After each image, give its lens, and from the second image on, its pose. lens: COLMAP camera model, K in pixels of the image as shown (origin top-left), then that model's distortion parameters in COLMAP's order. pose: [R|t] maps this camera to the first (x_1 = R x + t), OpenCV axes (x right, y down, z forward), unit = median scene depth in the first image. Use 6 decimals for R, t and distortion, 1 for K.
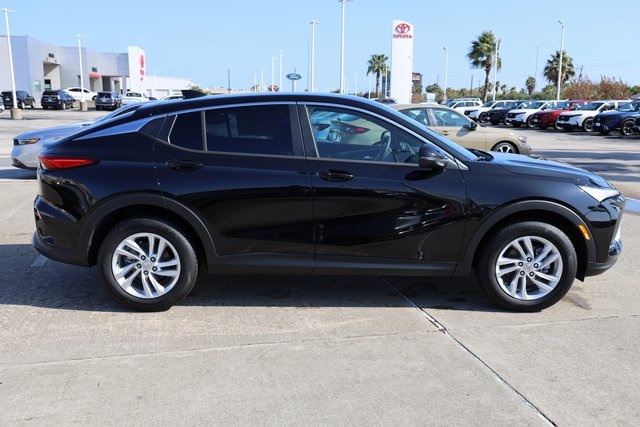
lens RADIAL K [[616.1, 0, 320.0], [0, 616.1, 213.5], [0, 0, 1]] dist [0.053058, -0.001603]
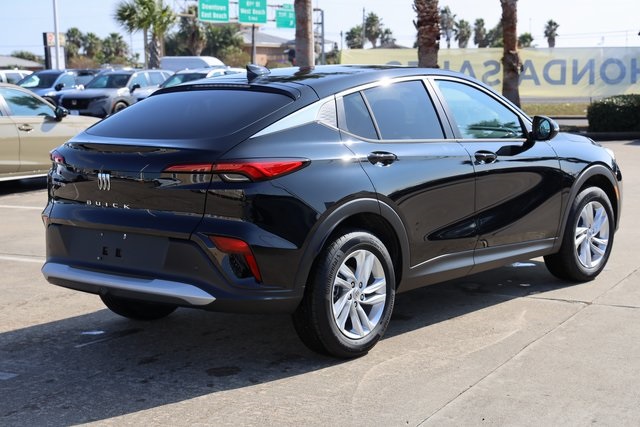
lens RADIAL K [[1163.4, 0, 320.0], [0, 1163.4, 213.5], [0, 0, 1]] dist [0.308202, -0.076061]
pose [[0.630810, -0.110637, 0.768009, -1.383503], [0.159549, 0.987127, 0.011155, -0.035490], [-0.759357, 0.115498, 0.640341, 0.112815]]
